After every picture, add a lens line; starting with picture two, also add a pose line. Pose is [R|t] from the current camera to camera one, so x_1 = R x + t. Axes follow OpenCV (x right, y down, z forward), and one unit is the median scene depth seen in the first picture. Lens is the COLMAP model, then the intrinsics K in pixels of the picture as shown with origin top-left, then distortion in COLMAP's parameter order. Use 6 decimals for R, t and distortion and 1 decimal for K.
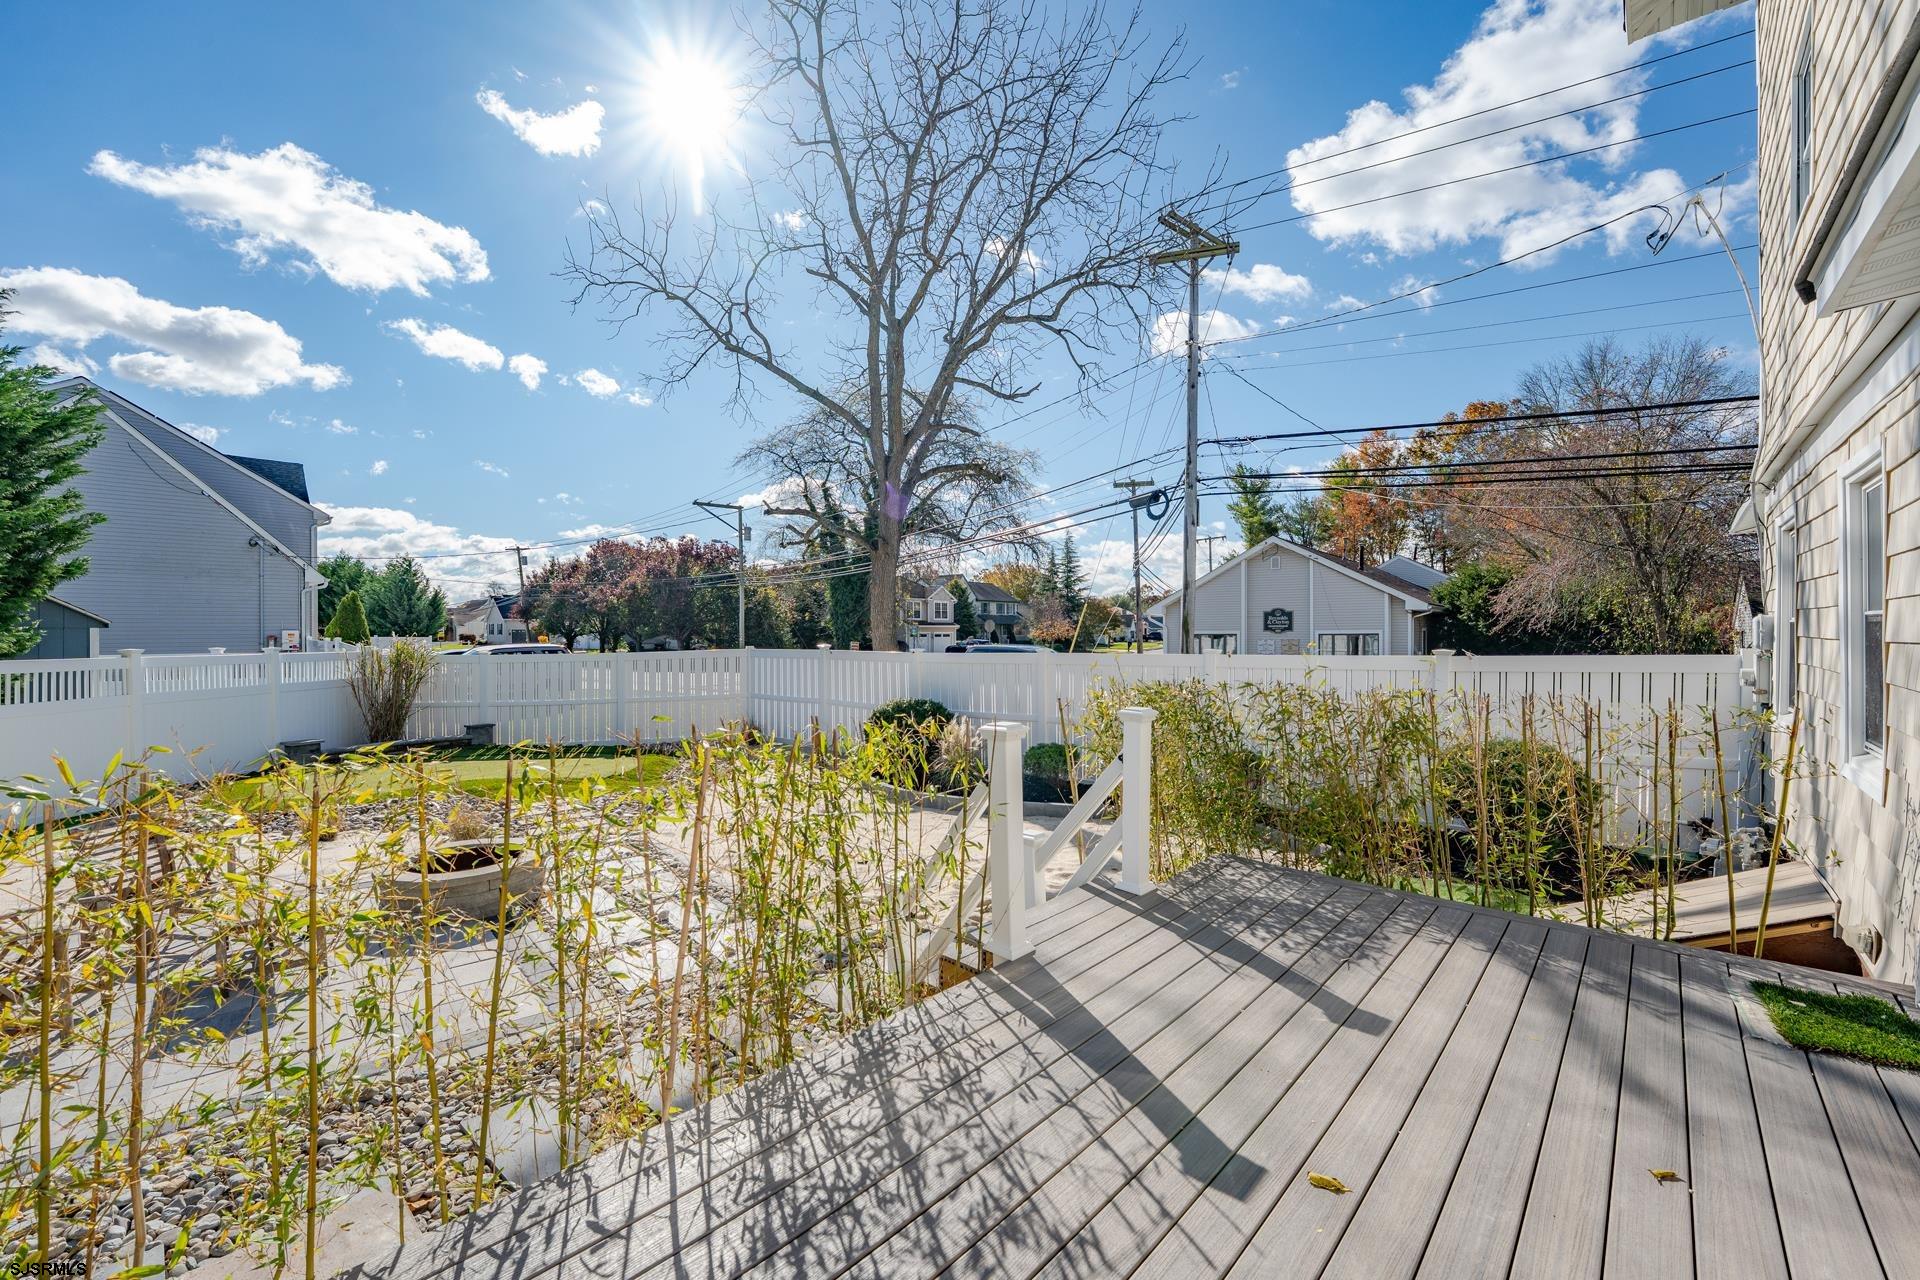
lens RADIAL K [[786.1, 0, 970.0], [0, 786.1, 629.4], [0, 0, 1]] dist [-0.024432, 0.000716]
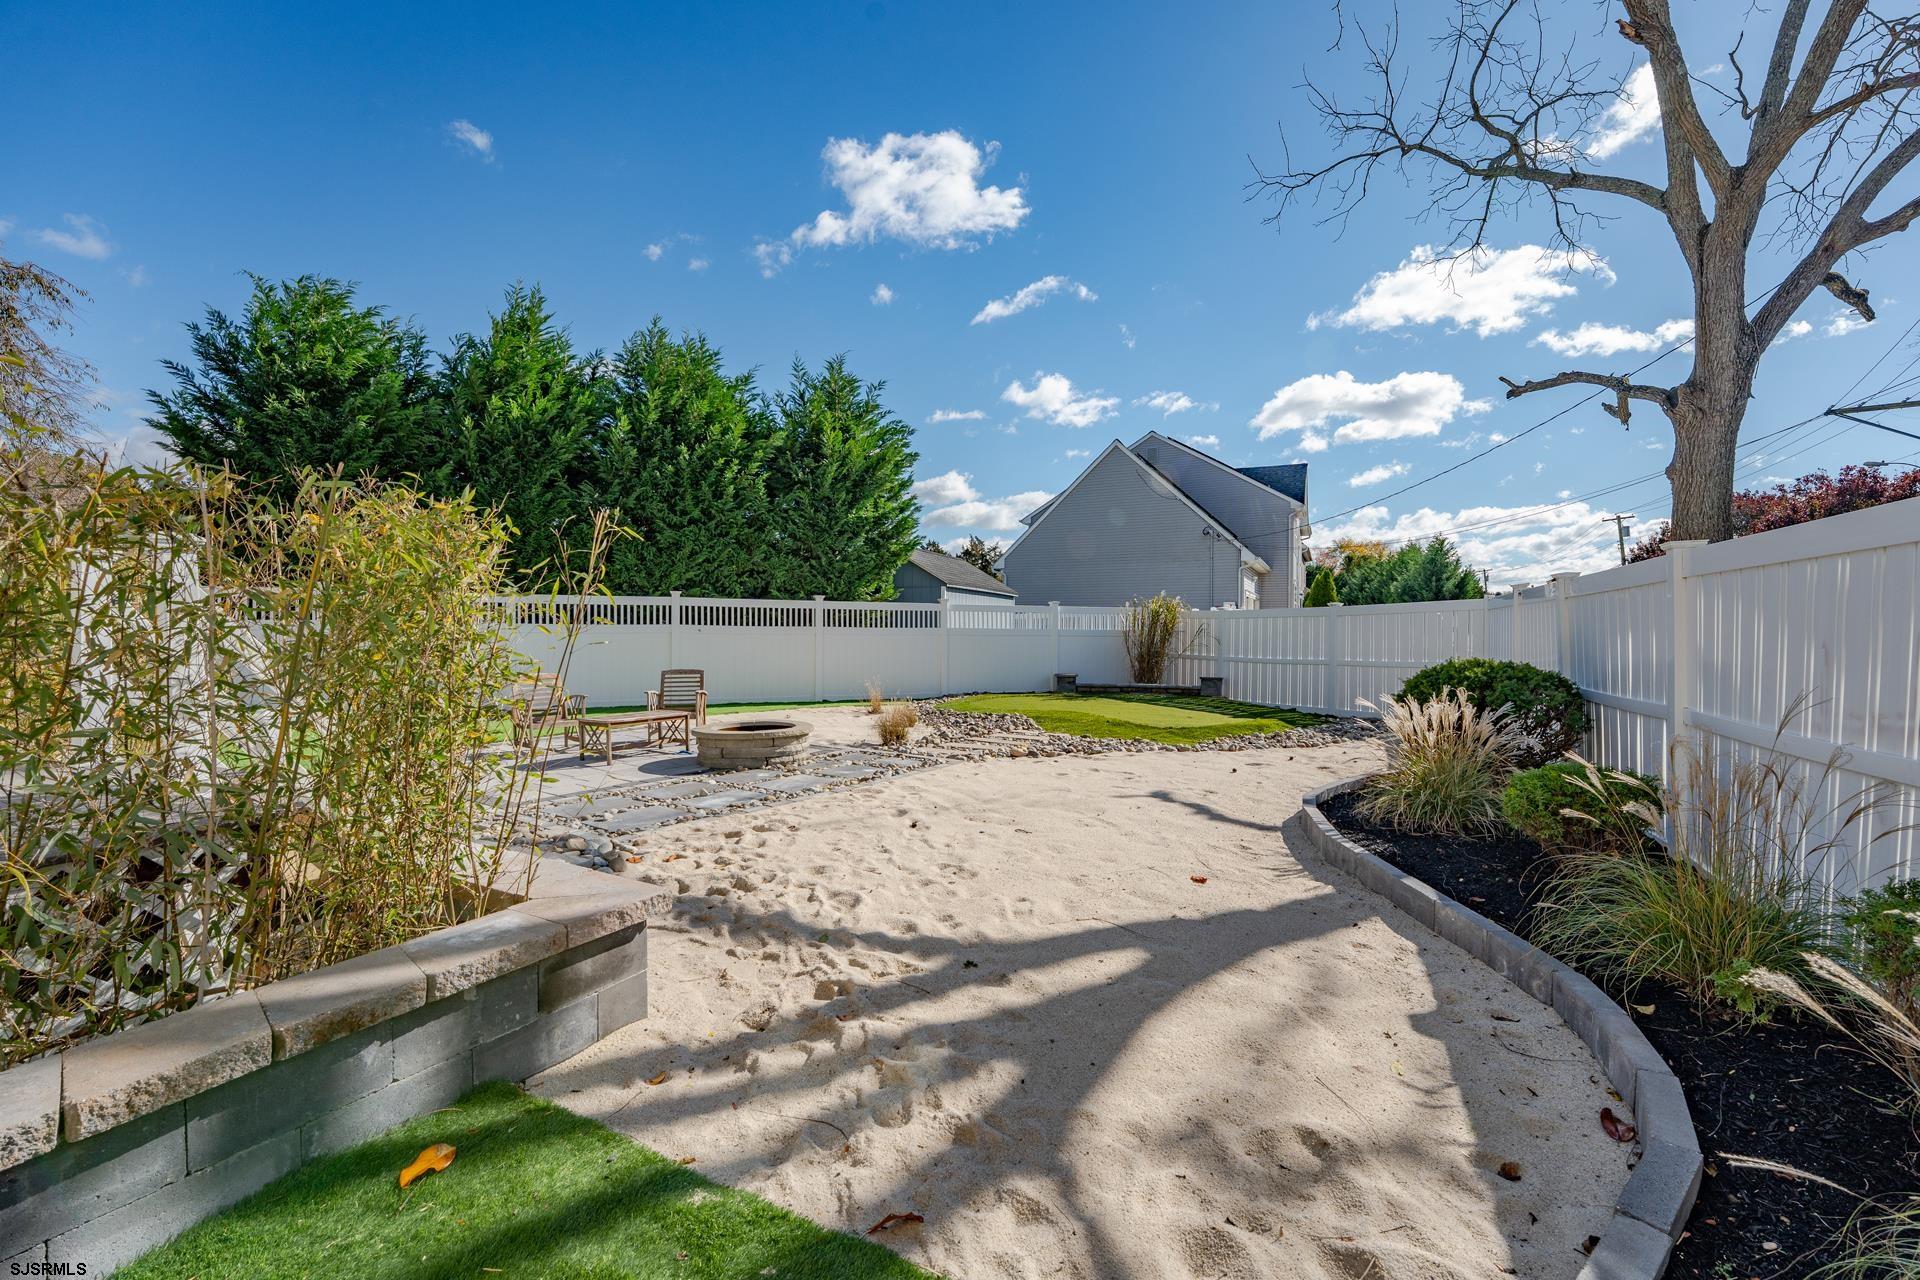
lens RADIAL K [[786.1, 0, 958.3], [0, 786.1, 646.8], [0, 0, 1]] dist [-0.024432, 0.000716]
pose [[0.248991, 0.028963, -0.968073, 0.259779], [0.001919, 0.999536, 0.030398, 0.043173], [0.968504, -0.009427, 0.248820, 0.364761]]
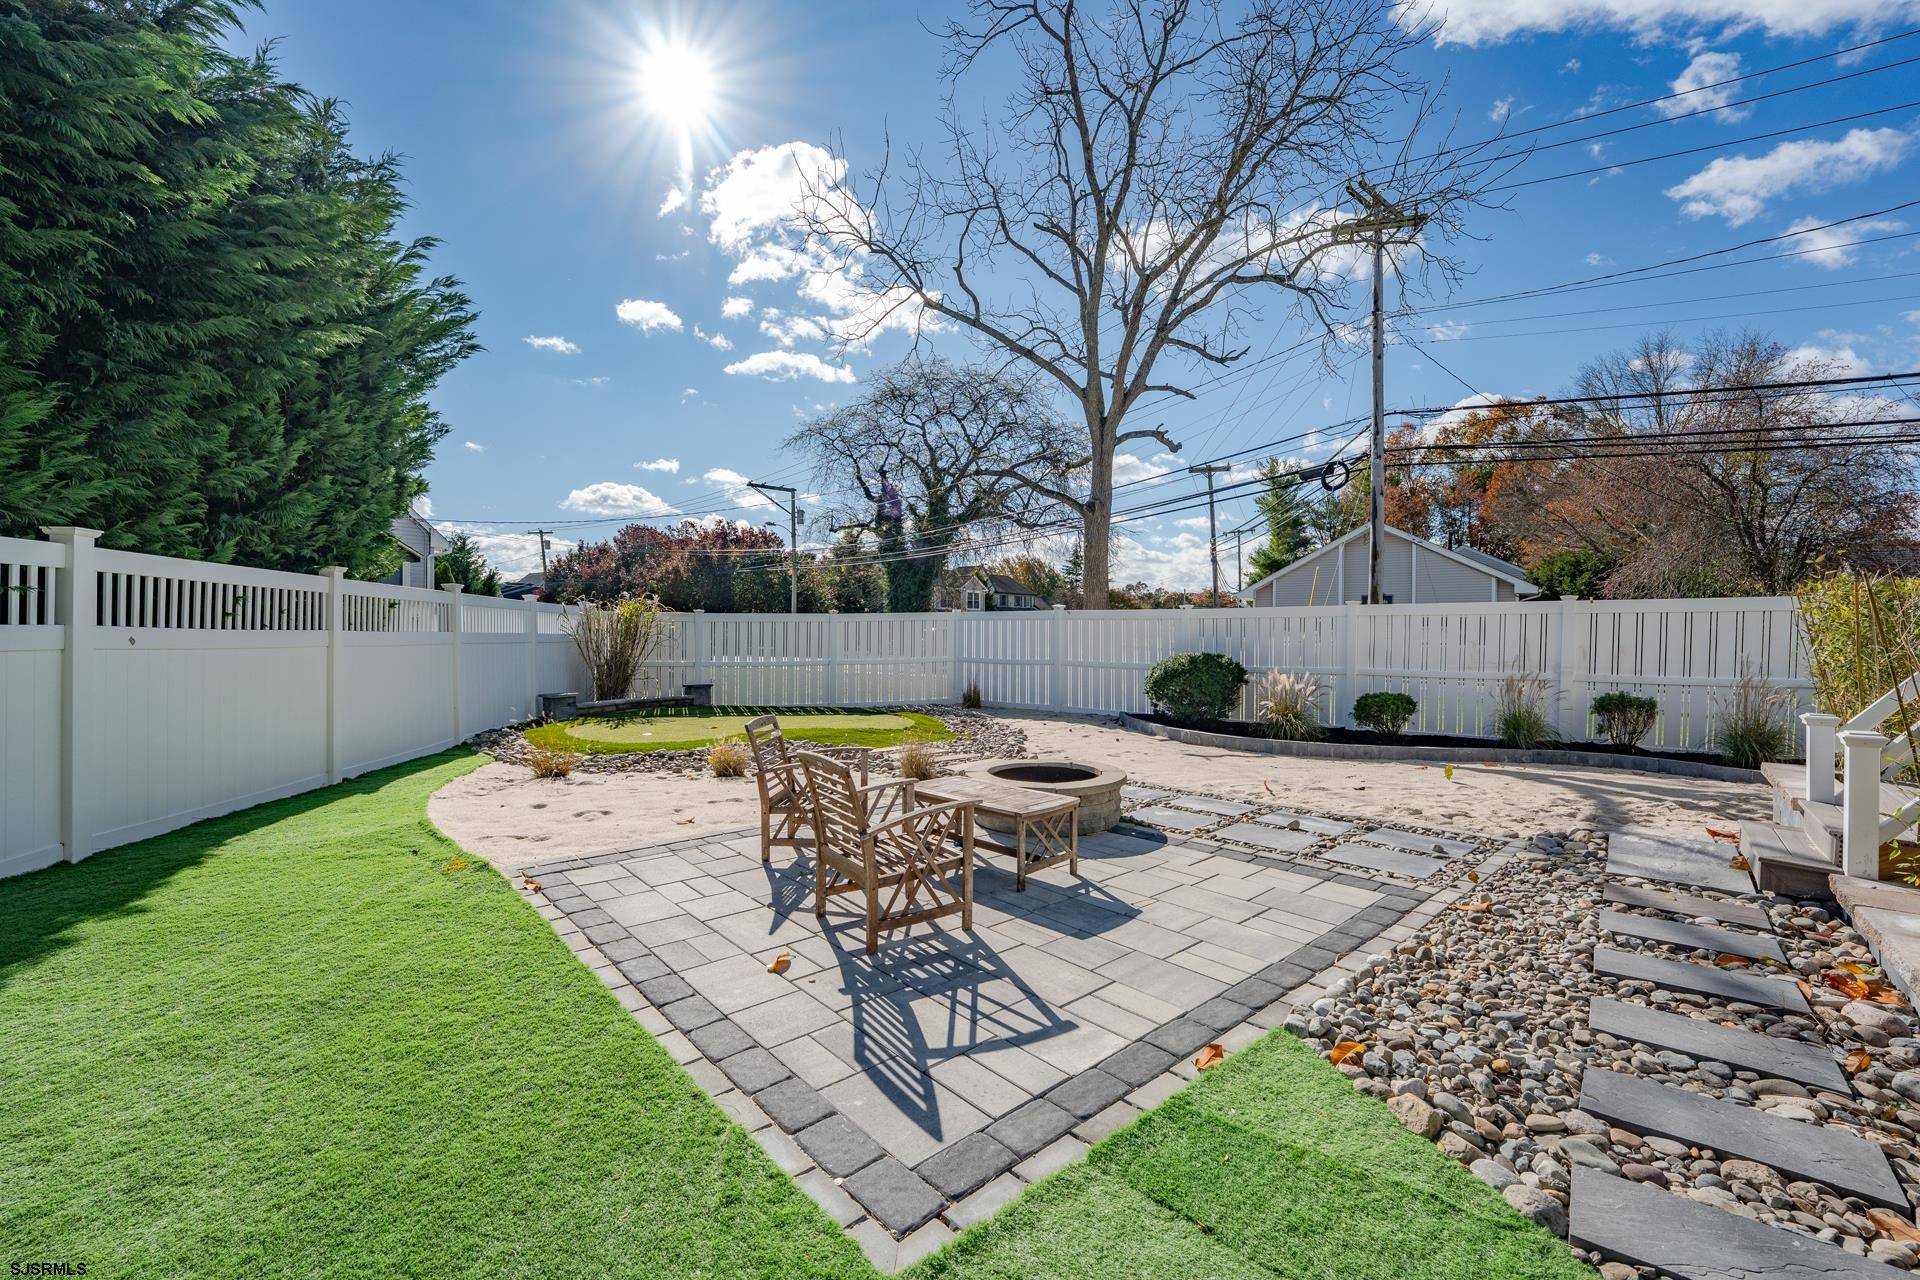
lens RADIAL K [[786.1, 0, 963.1], [0, 786.1, 636.4], [0, 0, 1]] dist [-0.024432, 0.000716]
pose [[0.999791, 0.010833, 0.017359, -0.276495], [-0.011050, 0.999862, 0.012441, 0.041766], [-0.017221, -0.012630, 0.999772, 0.013157]]
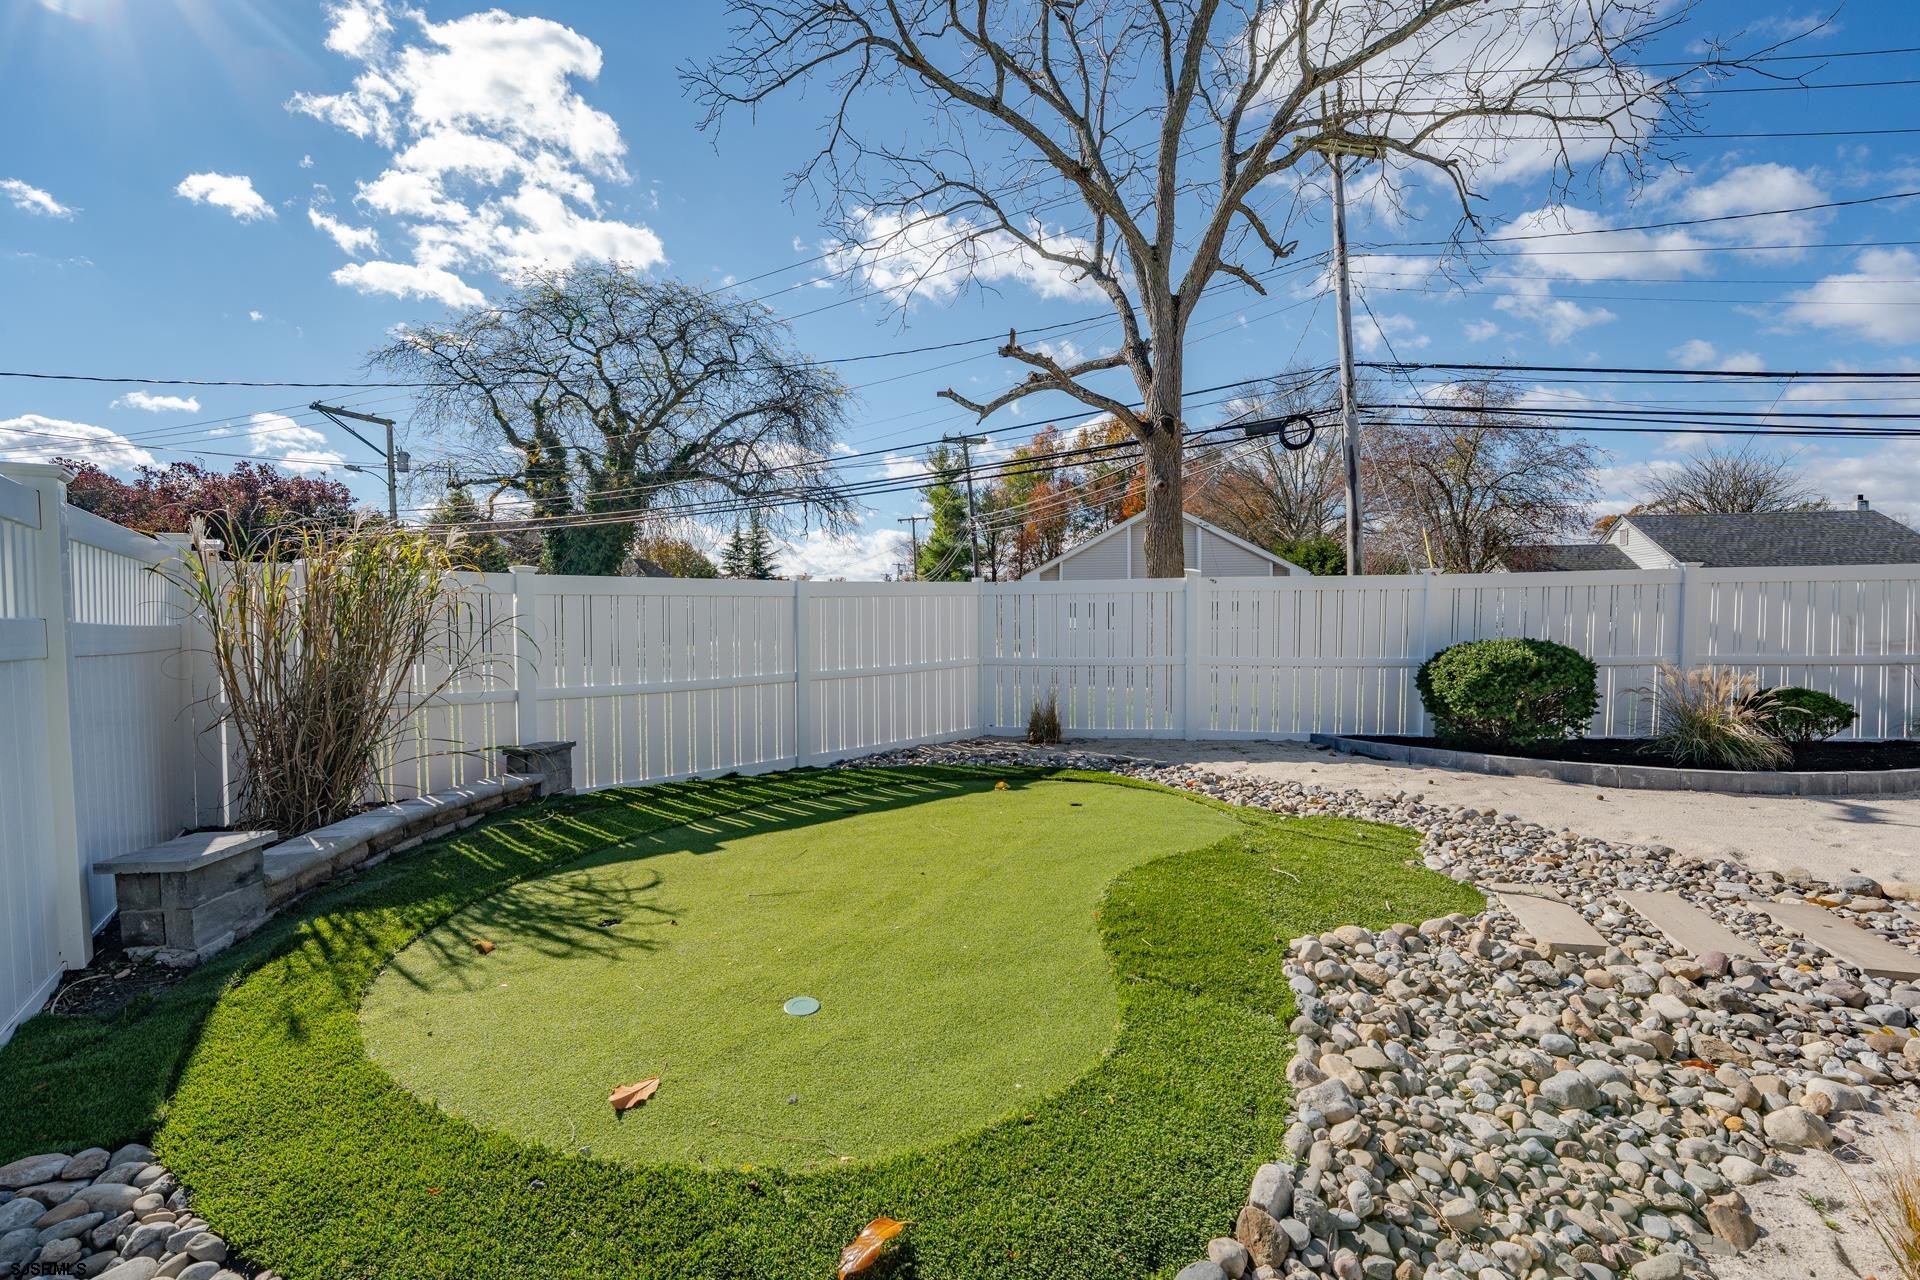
lens RADIAL K [[786.1, 0, 970.1], [0, 786.1, 627.8], [0, 0, 1]] dist [-0.024432, 0.000716]
pose [[0.870941, -0.005621, 0.491356, -0.543533], [0.000491, 0.999944, 0.010569, 0.050283], [-0.491388, -0.008963, 0.870895, 0.475597]]
